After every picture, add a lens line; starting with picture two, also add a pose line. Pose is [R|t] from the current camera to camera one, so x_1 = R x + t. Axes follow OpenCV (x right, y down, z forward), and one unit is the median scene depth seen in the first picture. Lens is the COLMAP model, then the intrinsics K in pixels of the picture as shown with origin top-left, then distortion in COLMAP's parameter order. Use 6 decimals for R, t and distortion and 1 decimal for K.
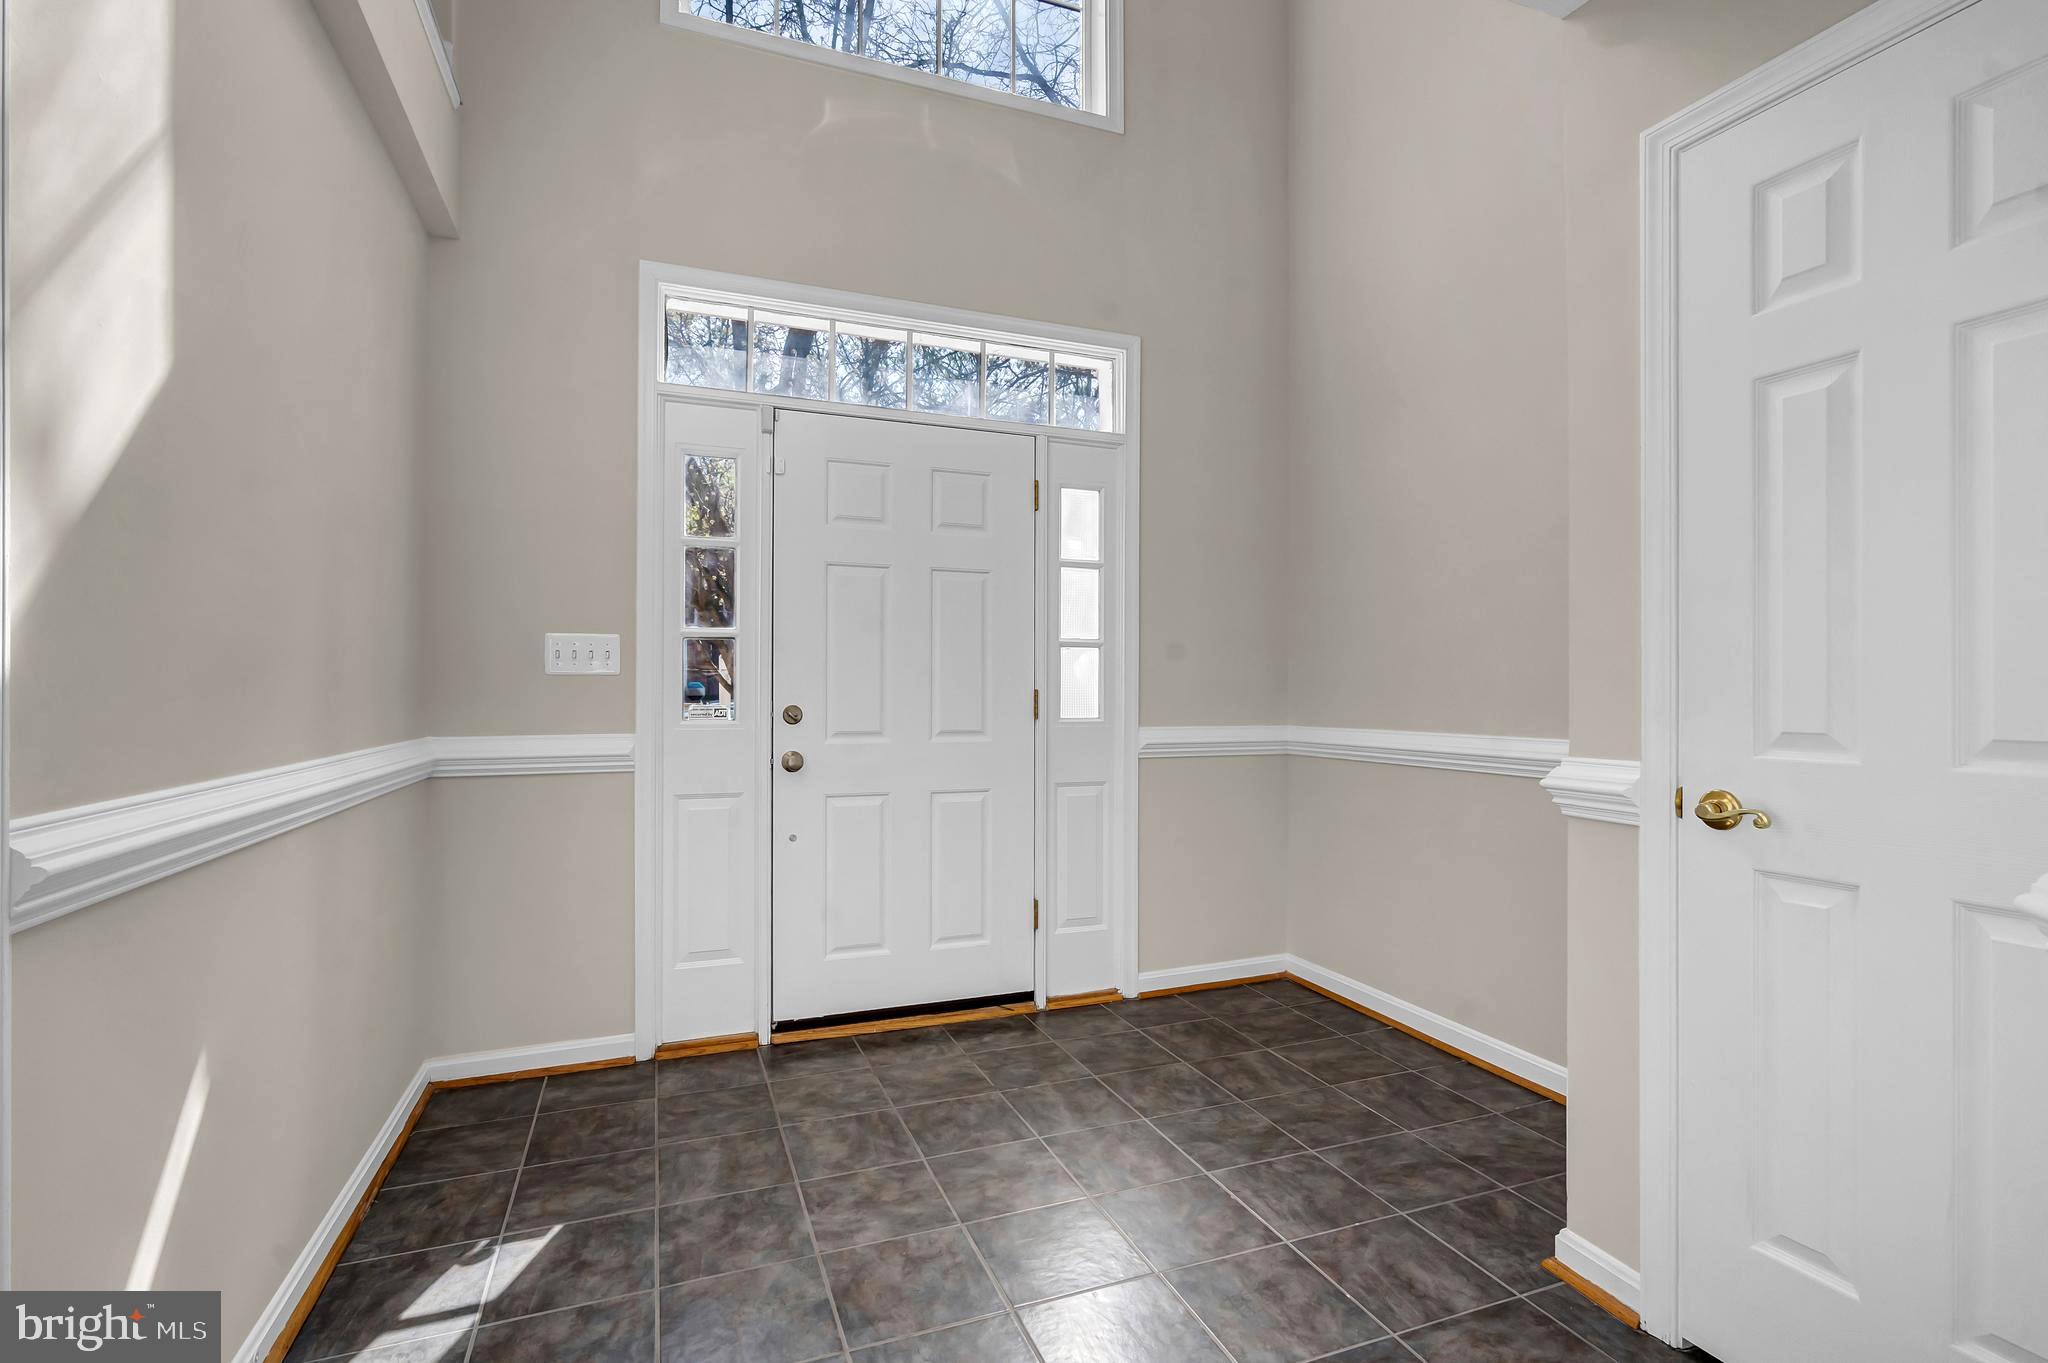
lens RADIAL K [[947.5, 0, 1022.0], [0, 947.5, 685.0], [0, 0, 1]] dist [-0.001114, -0.000179]
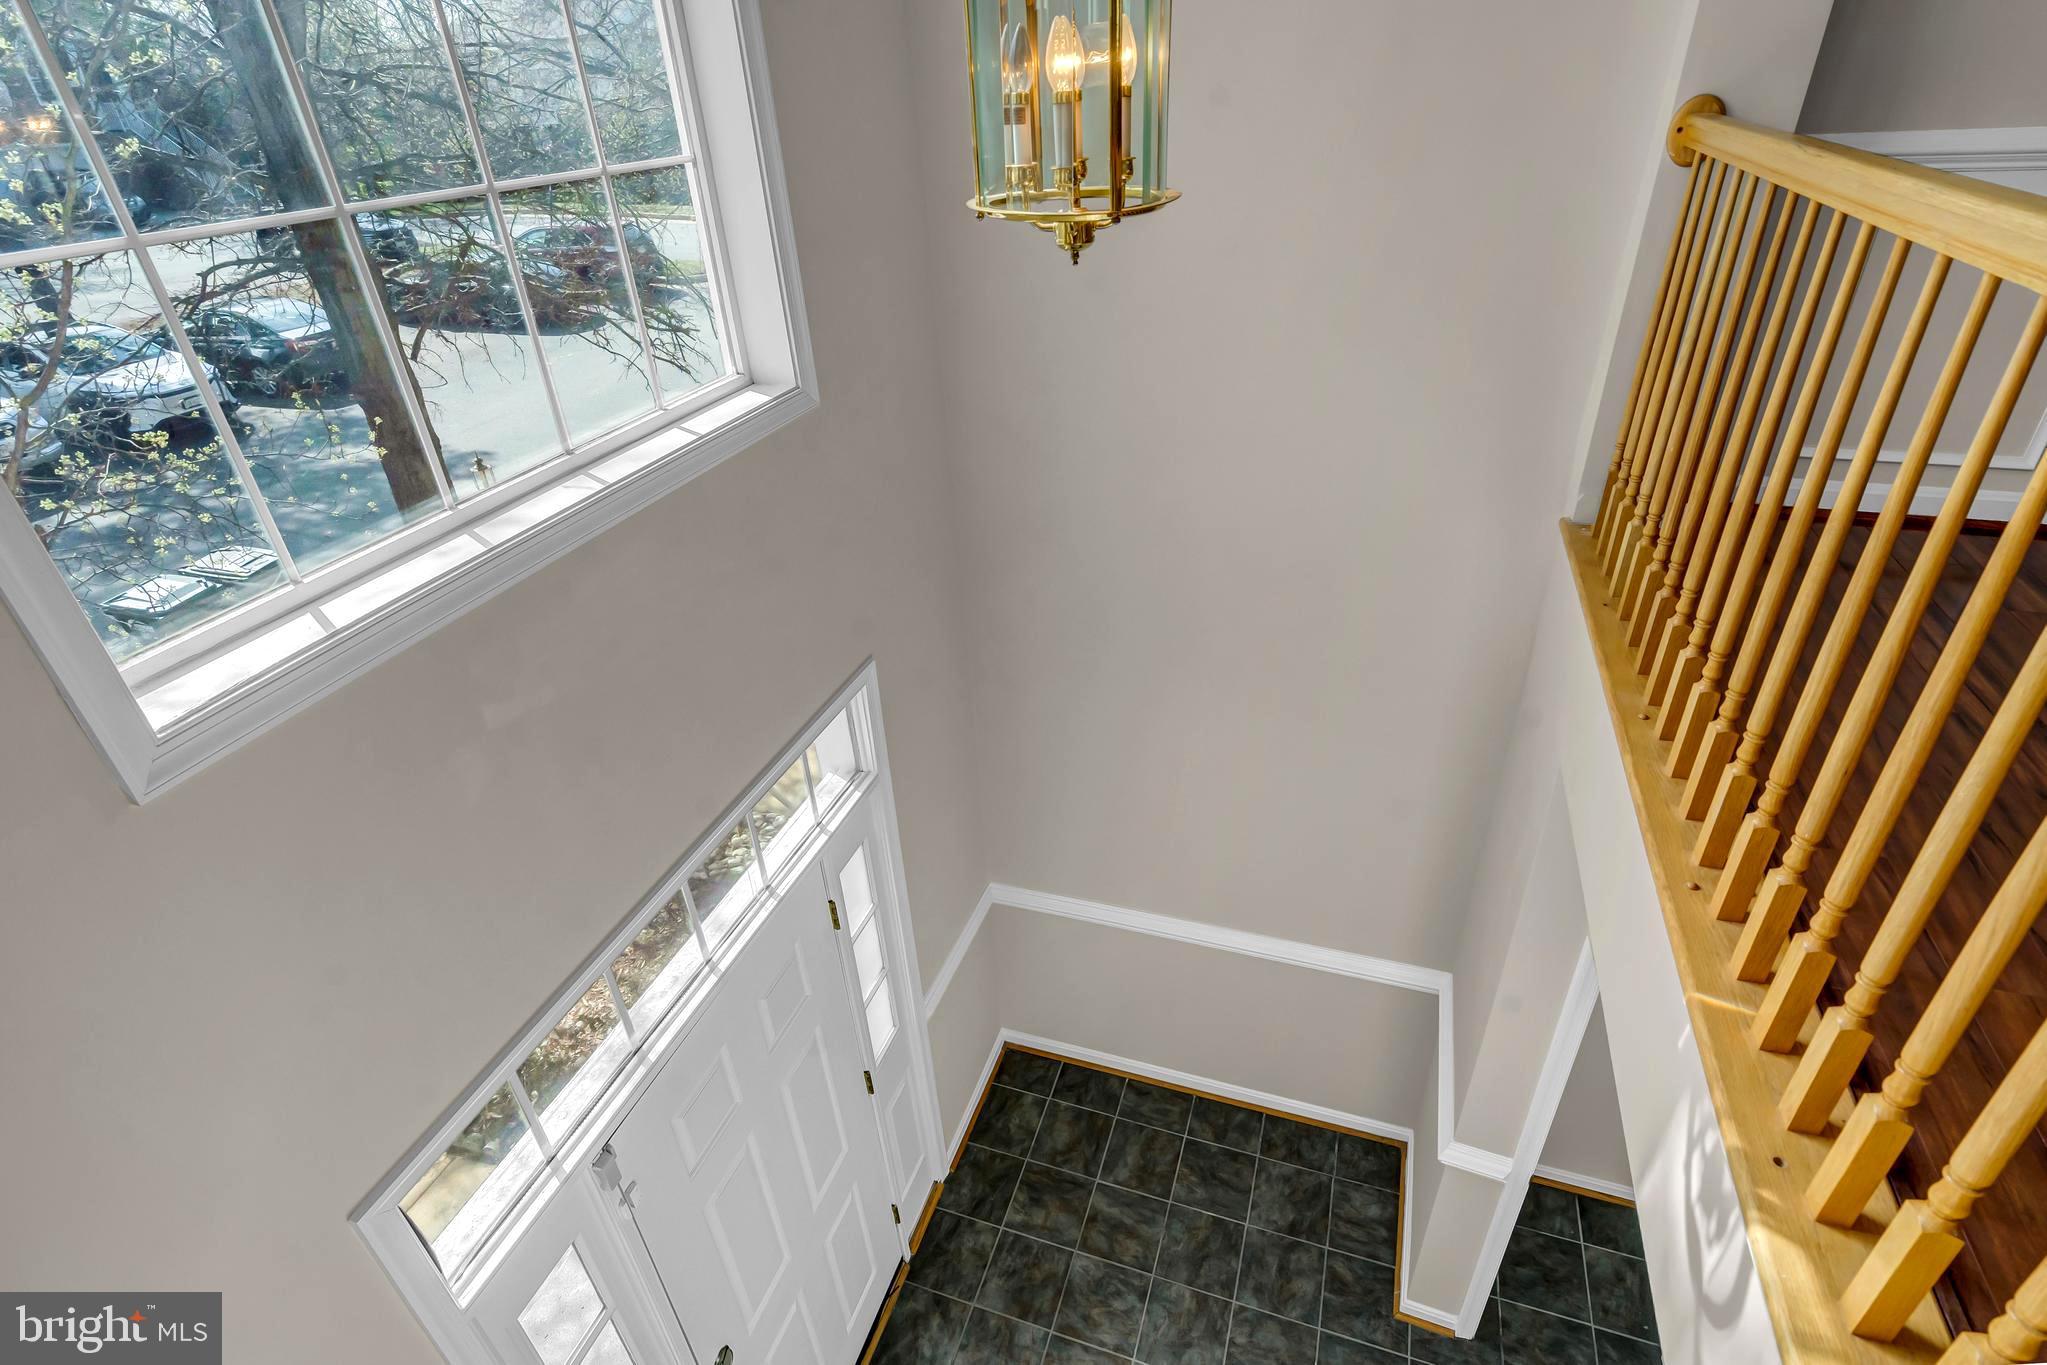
lens RADIAL K [[993.7, 0, 1022.8], [0, 993.7, 677.9], [0, 0, 1]] dist [-0.000361, -0.000021]
pose [[0.649326, -0.423552, 0.631649, -0.390814], [0.050720, 0.852828, 0.519724, -0.953516], [-0.758817, -0.305433, 0.575245, 0.529819]]
